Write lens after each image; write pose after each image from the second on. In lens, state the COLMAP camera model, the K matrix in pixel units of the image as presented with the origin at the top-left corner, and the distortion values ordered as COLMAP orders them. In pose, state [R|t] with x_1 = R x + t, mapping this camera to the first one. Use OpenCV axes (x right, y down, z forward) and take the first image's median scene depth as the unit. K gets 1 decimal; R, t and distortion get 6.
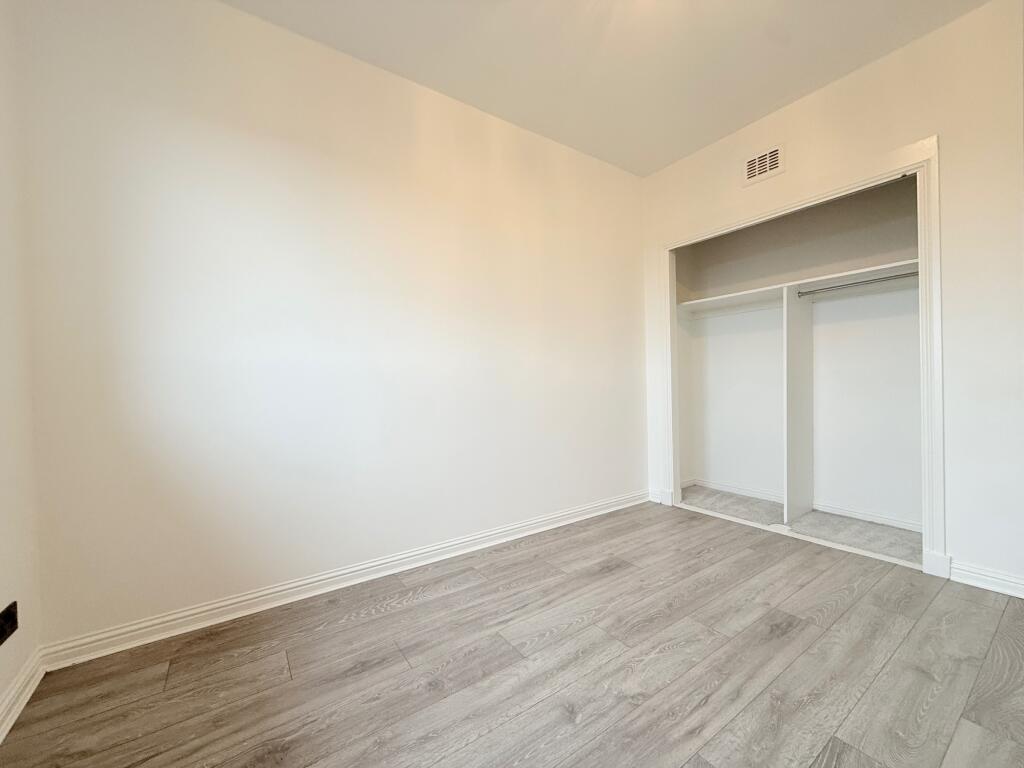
lens RADIAL K [[407.5, 0, 512.0], [0, 407.5, 384.0], [0, 0, 1]] dist [0.001057, 0.000308]
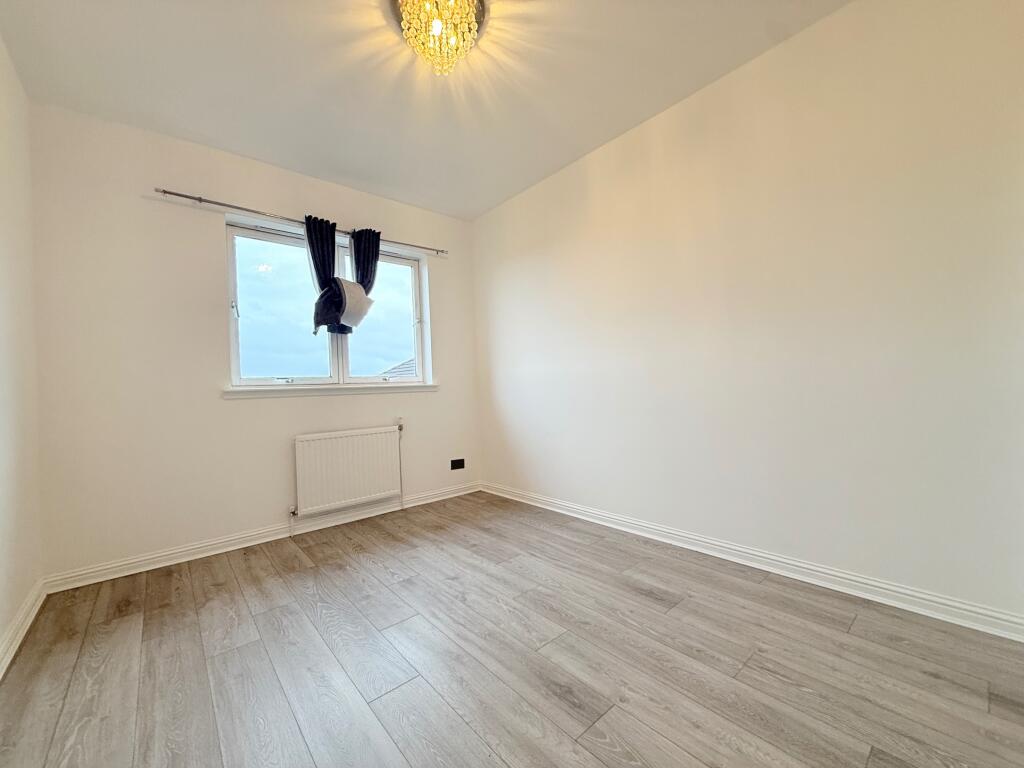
lens RADIAL K [[407.5, 0, 512.0], [0, 407.5, 384.0], [0, 0, 1]] dist [0.001057, 0.000308]
pose [[0.109727, 0.007349, -0.993935, 1.228724], [0.035451, 0.999308, 0.011302, -0.035594], [0.993329, -0.036476, 0.109391, 0.692052]]
